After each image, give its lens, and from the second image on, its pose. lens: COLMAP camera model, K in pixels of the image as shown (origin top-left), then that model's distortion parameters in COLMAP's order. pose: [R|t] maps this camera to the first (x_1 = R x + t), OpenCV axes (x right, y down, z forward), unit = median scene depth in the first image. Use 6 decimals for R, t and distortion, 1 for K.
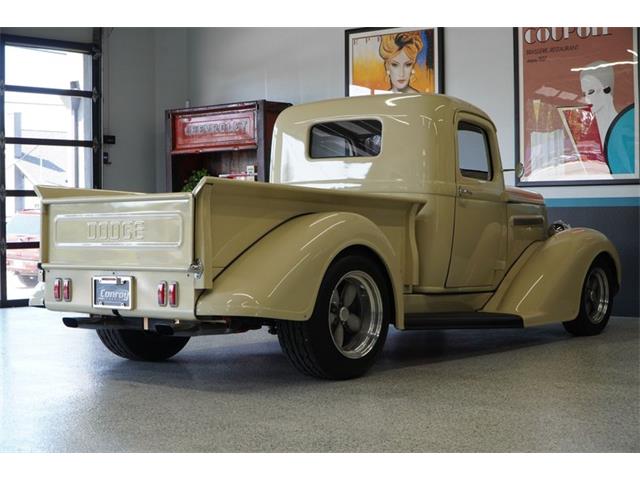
lens RADIAL K [[1183.4, 0, 331.7], [0, 1183.4, 240.4], [0, 0, 1]] dist [-0.198375, -0.406175]
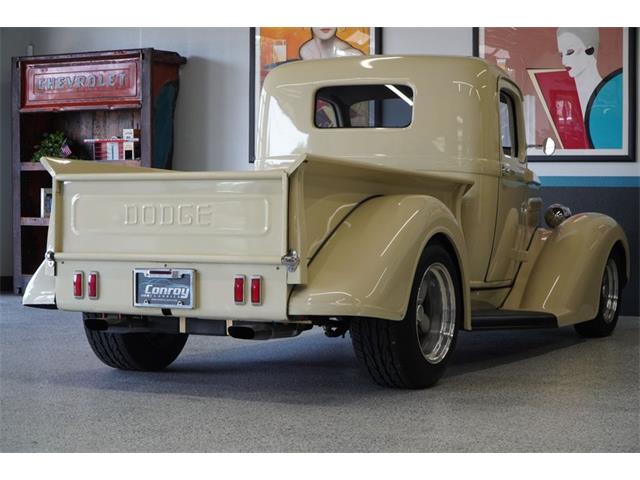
lens RADIAL K [[1536.5, 0, 320.0], [0, 1536.5, 240.0], [0, 0, 1]] dist [-0.310904, -0.143820]
pose [[0.979087, 0.004938, 0.203382, -0.235476], [-0.007938, 0.999871, 0.013935, -0.004888], [-0.203287, -0.015258, 0.979000, -0.069452]]
